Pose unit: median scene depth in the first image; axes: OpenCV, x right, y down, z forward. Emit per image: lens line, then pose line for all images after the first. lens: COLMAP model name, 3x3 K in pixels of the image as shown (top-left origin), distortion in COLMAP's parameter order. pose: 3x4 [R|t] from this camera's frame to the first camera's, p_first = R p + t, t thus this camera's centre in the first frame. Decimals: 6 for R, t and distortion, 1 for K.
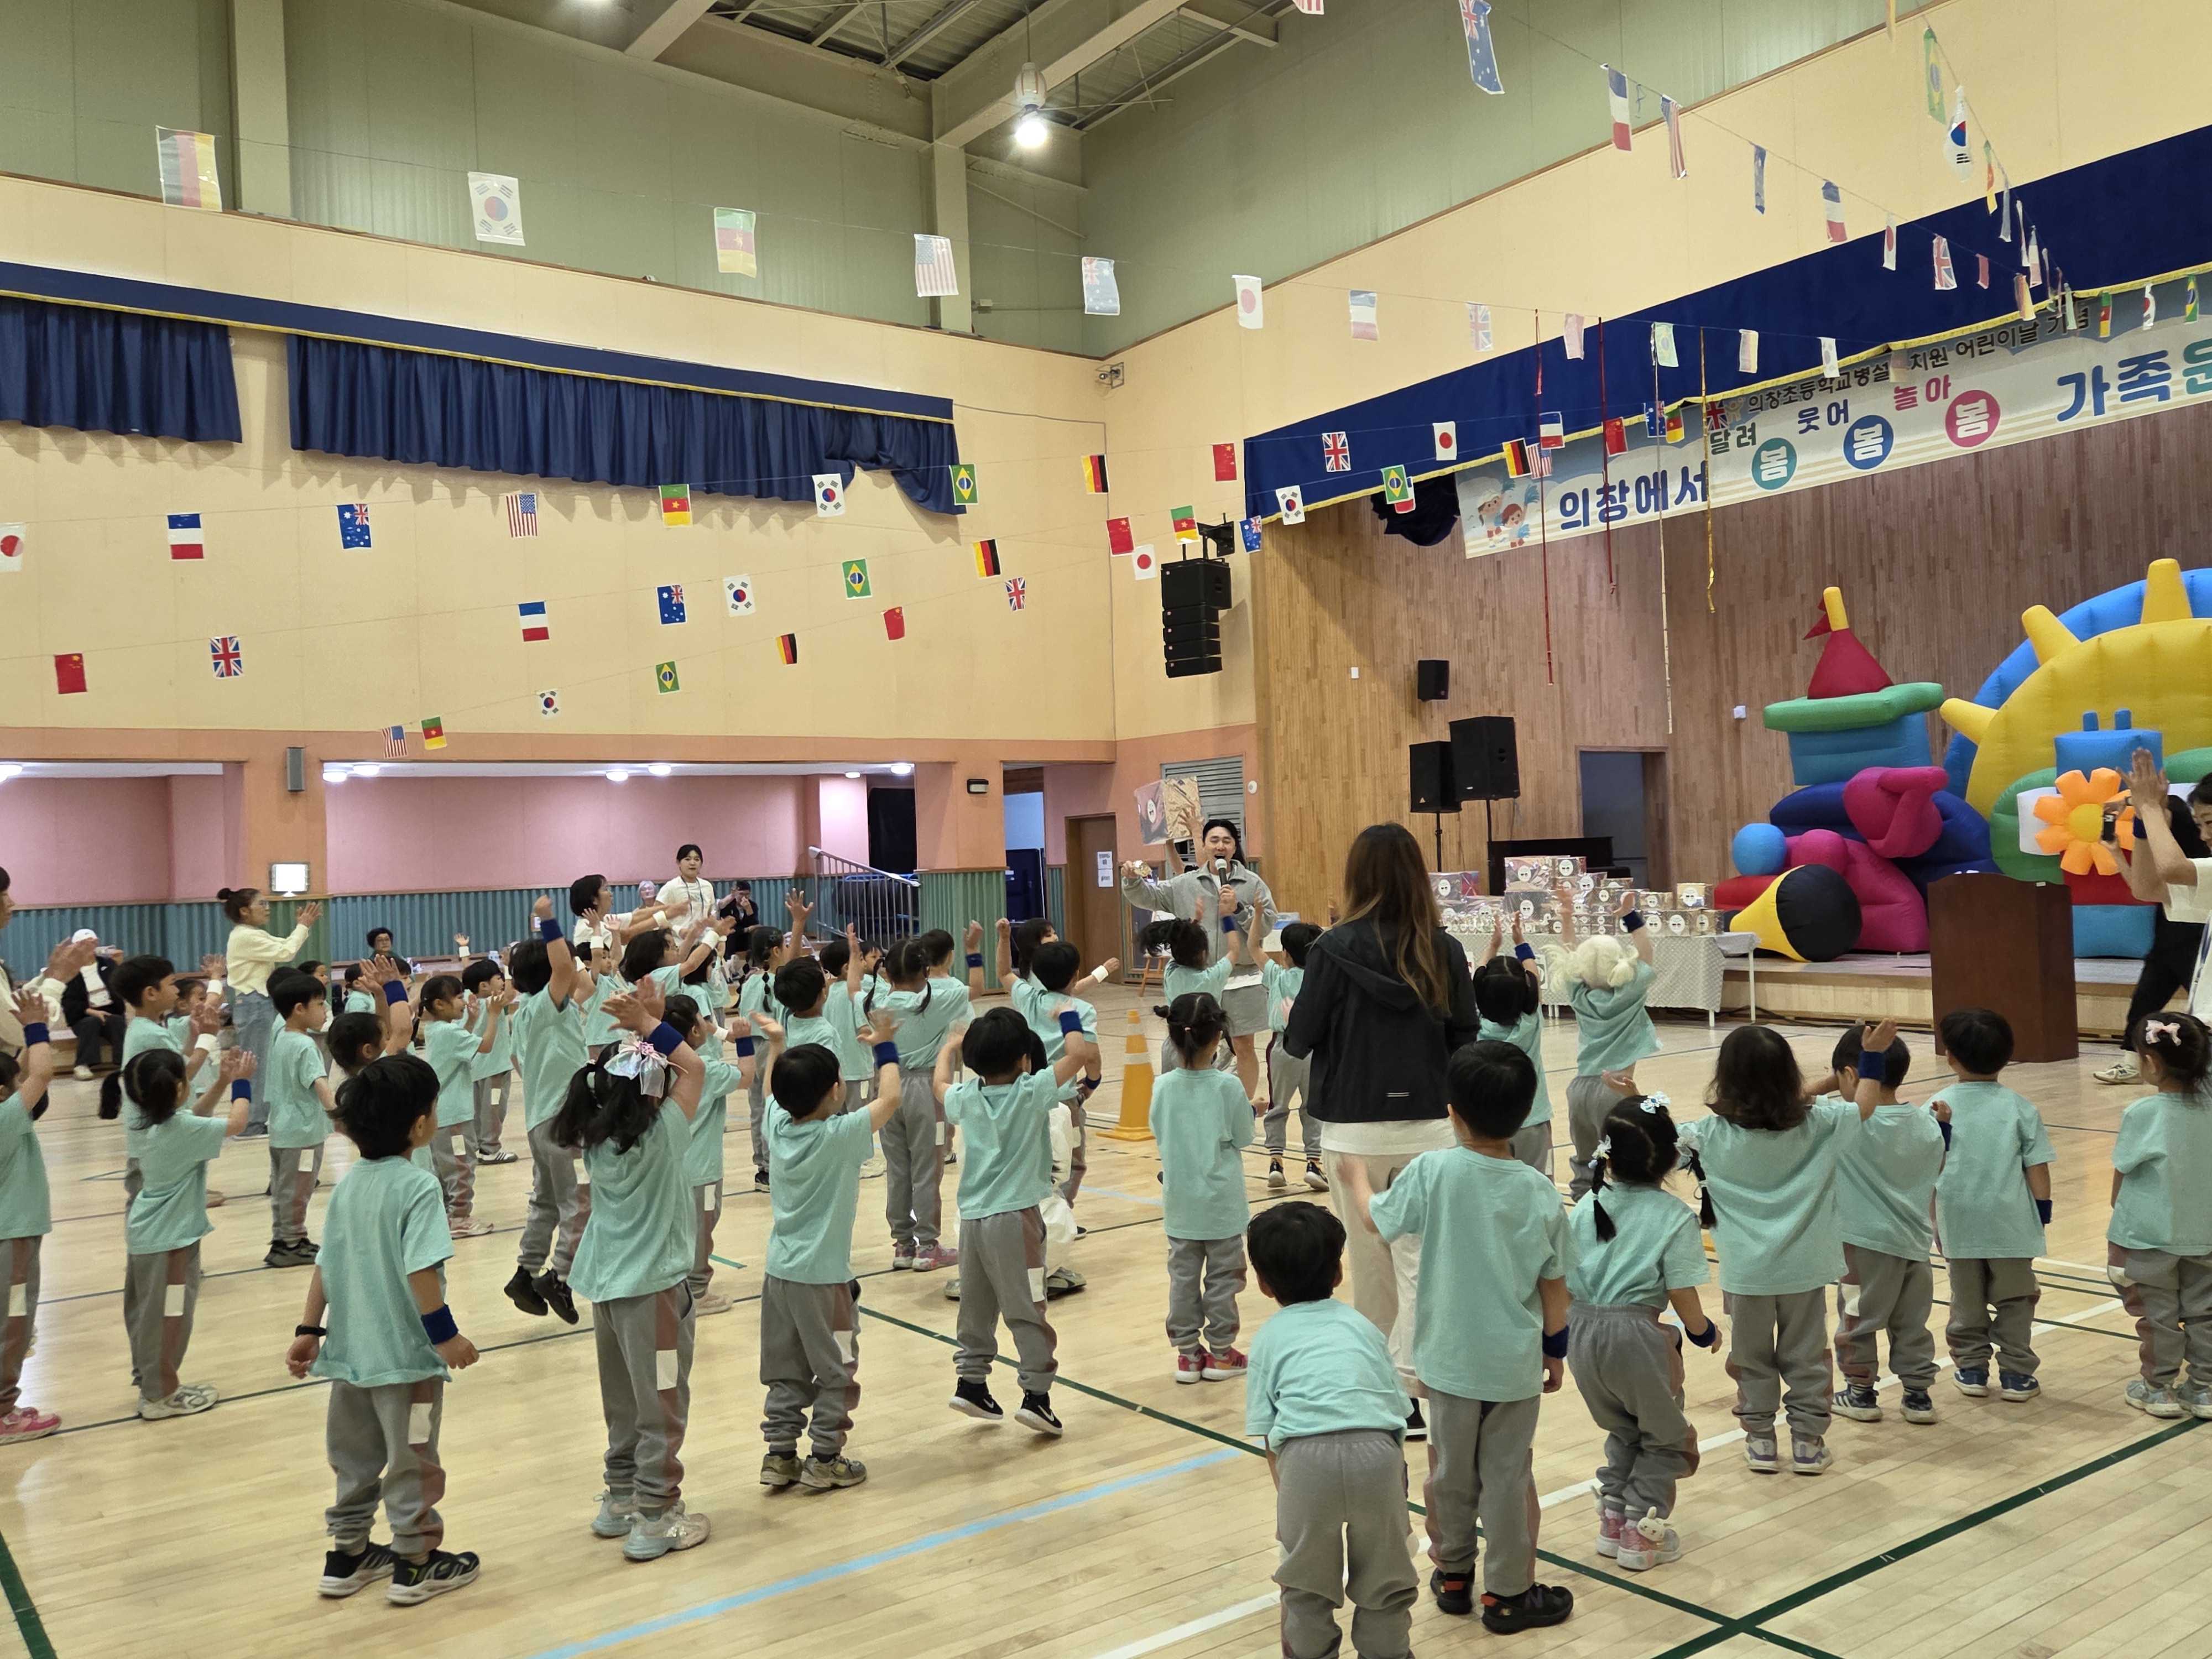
lens RADIAL K [[1802.5, 0, 1115.7], [0, 1802.5, 815.8], [0, 0, 1]] dist [0.031721, 0.000865]
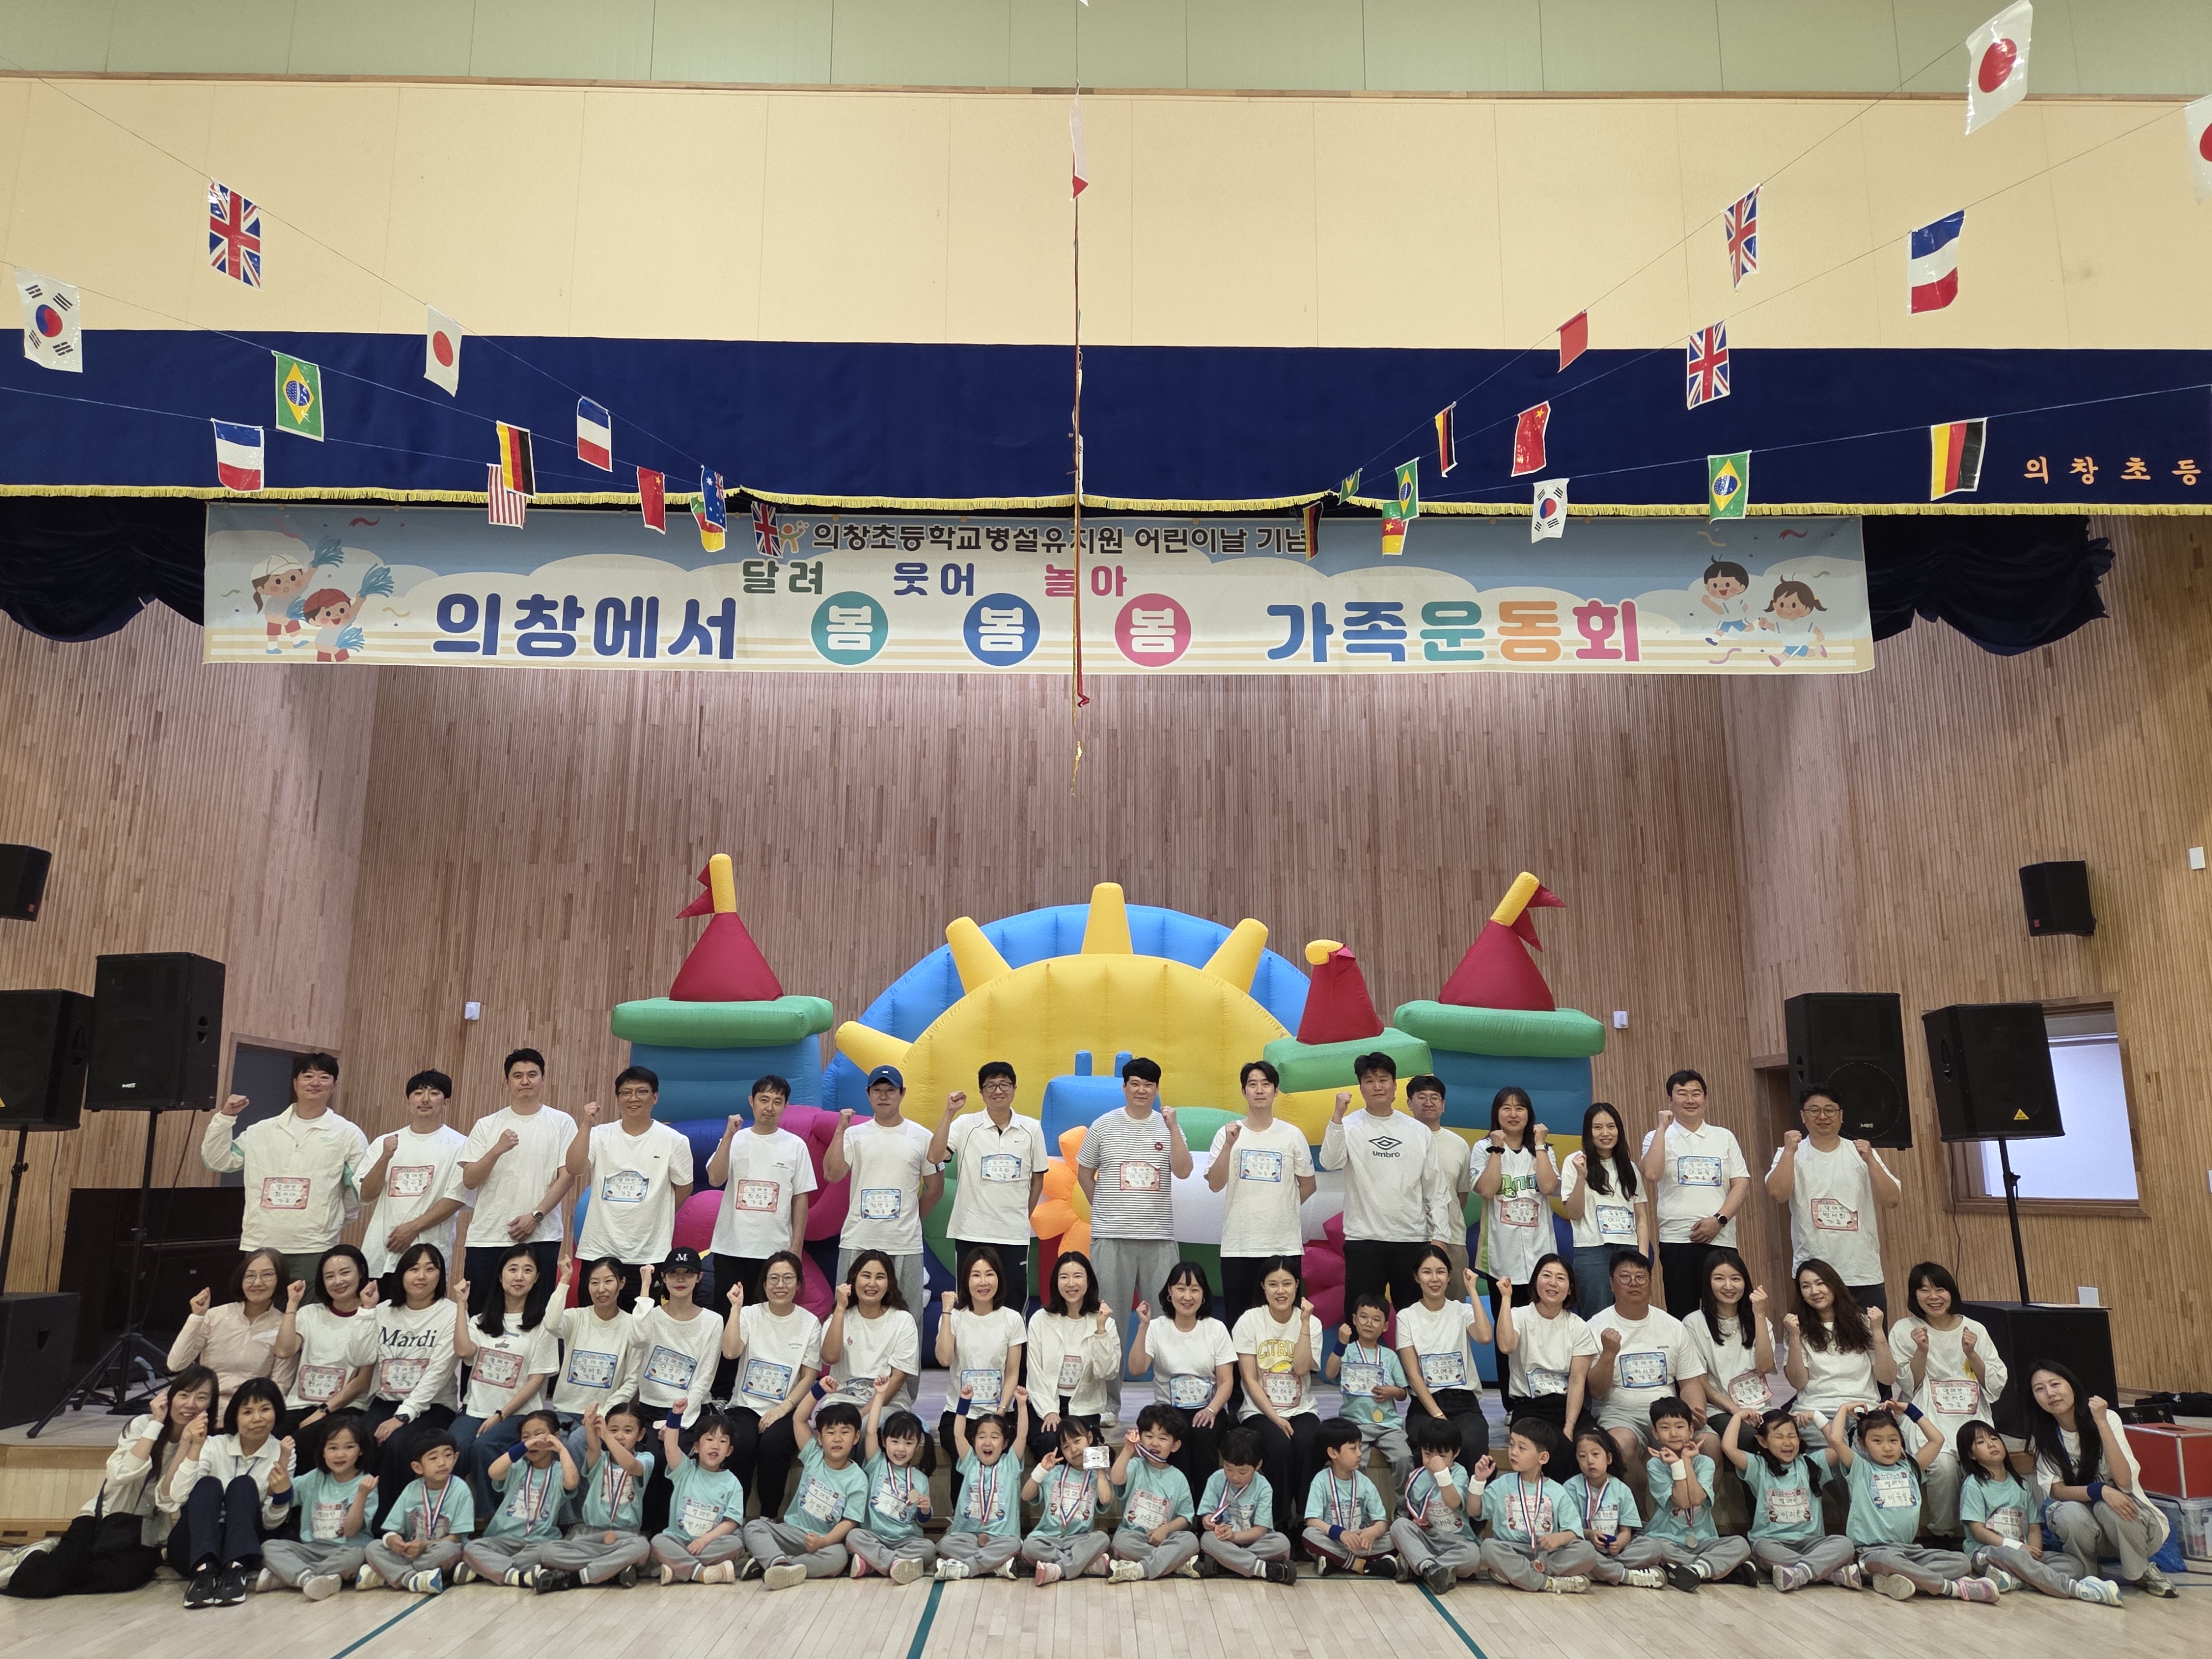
lens RADIAL K [[1571.7, 0, 1099.8], [0, 1571.7, 860.4], [0, 0, 1]] dist [0.058940, -0.013427]
pose [[0.581744, 0.197950, 0.788917, -0.021019], [-0.046907, 0.976484, -0.210424, 0.006227], [-0.812018, 0.085407, 0.577349, 0.534683]]
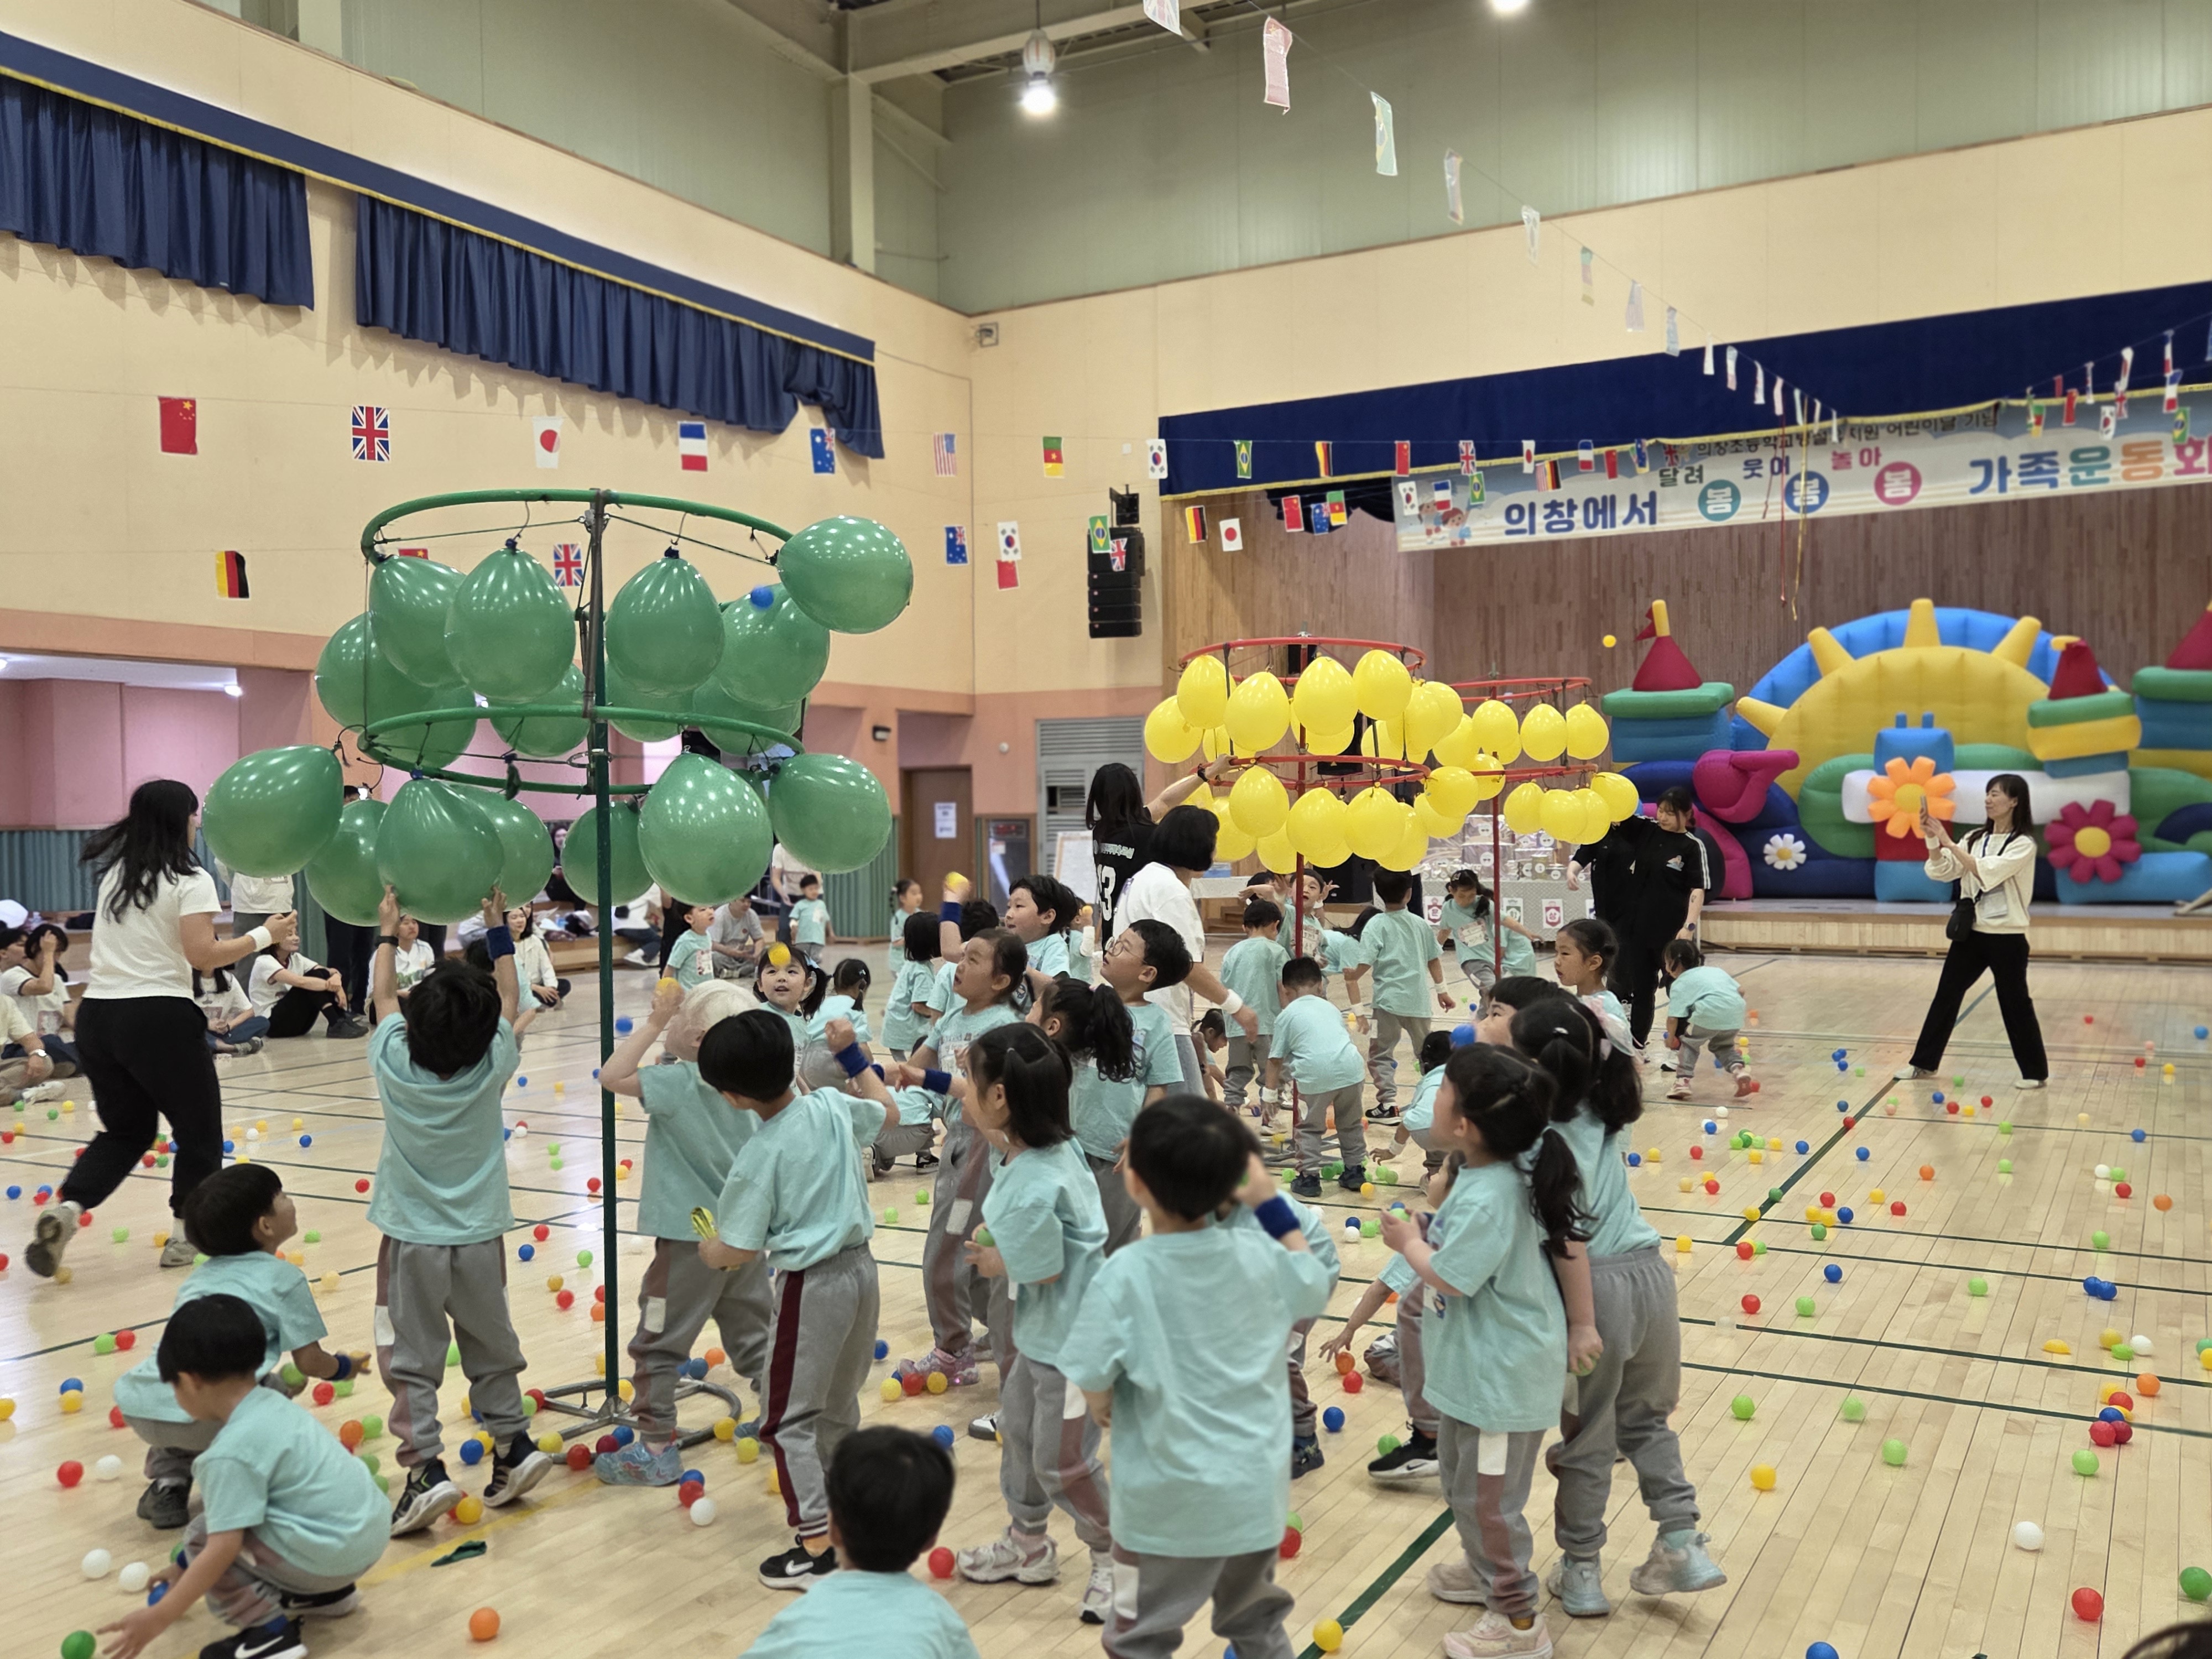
lens RADIAL K [[1902.8, 0, 1112.0], [0, 1902.8, 830.0], [0, 0, 1]] dist [0.058605, -0.026877]
pose [[0.911505, 0.022051, 0.410698, -0.486541], [-0.031897, 0.999344, 0.017135, 0.018635], [-0.410051, -0.028718, 0.911611, -0.023067]]
